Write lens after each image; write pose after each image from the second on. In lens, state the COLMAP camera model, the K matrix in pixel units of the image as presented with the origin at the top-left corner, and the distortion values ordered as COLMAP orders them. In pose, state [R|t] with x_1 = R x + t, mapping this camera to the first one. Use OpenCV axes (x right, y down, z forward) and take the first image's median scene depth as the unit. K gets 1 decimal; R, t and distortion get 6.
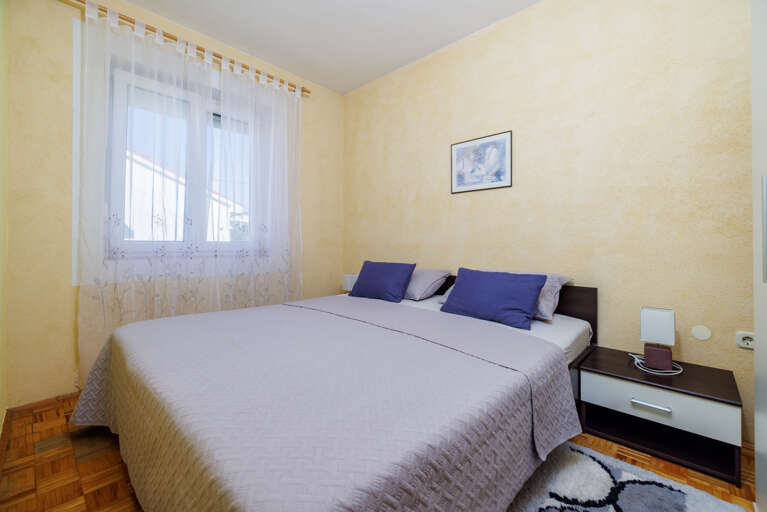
lens RADIAL K [[321.1, 0, 382.3], [0, 321.1, 244.3], [0, 0, 1]] dist [-0.001126, -0.000067]
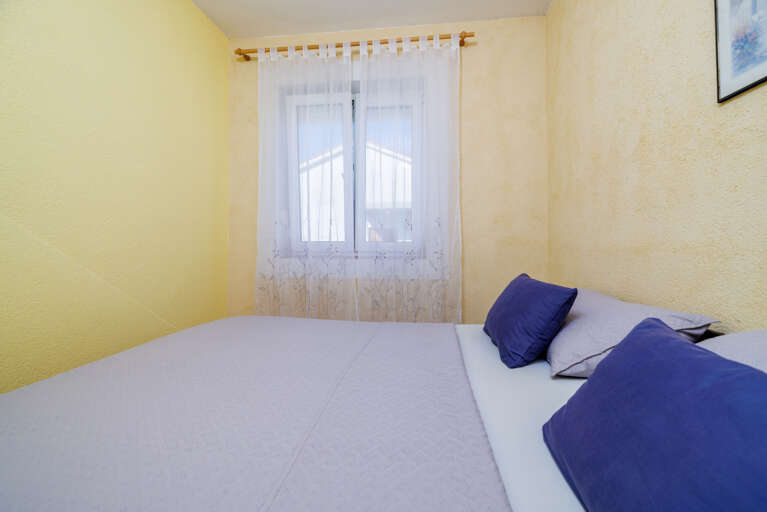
lens RADIAL K [[332.9, 0, 384.5], [0, 332.9, 231.1], [0, 0, 1]] dist [0.027651, 0.000148]
pose [[0.586003, -0.031556, -0.809695, 0.314026], [-0.005937, 0.999047, -0.043233, 0.002806], [0.810287, 0.030142, 0.585257, 0.498615]]
